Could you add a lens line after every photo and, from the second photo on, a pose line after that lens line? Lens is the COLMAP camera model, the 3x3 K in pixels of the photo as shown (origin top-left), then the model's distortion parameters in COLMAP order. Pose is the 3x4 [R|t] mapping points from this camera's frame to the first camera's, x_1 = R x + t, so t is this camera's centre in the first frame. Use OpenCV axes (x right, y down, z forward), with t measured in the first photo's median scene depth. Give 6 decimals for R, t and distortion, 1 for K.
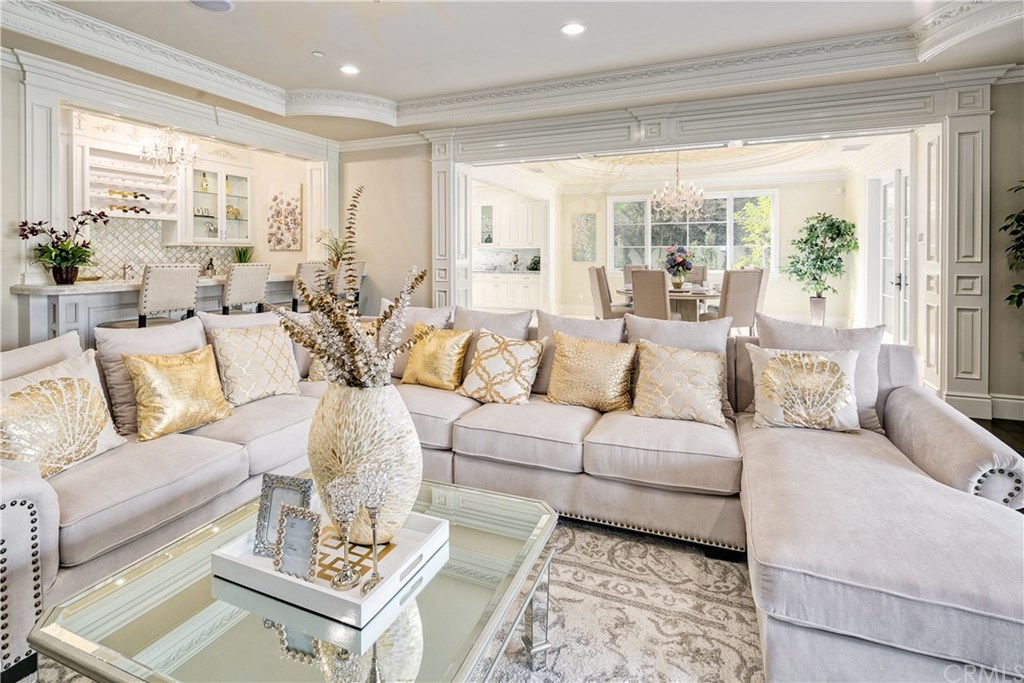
lens RADIAL K [[499.8, 0, 510.2], [0, 499.8, 340.4], [0, 0, 1]] dist [-0.003048, 0.000375]
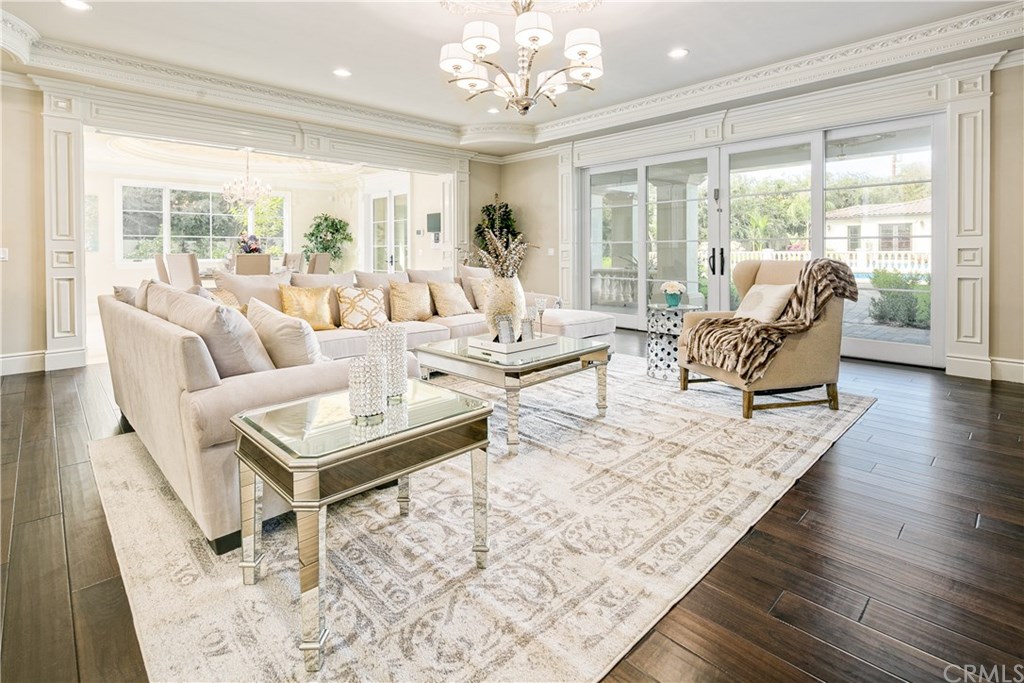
lens RADIAL K [[499.8, 0, 505.5], [0, 499.8, 340.2], [0, 0, 1]] dist [-0.003048, 0.000375]
pose [[0.392673, -0.157865, 0.906028, -0.611871], [0.158708, 0.982009, 0.102320, 0.027252], [-0.905881, 0.103616, 0.410663, 0.043829]]
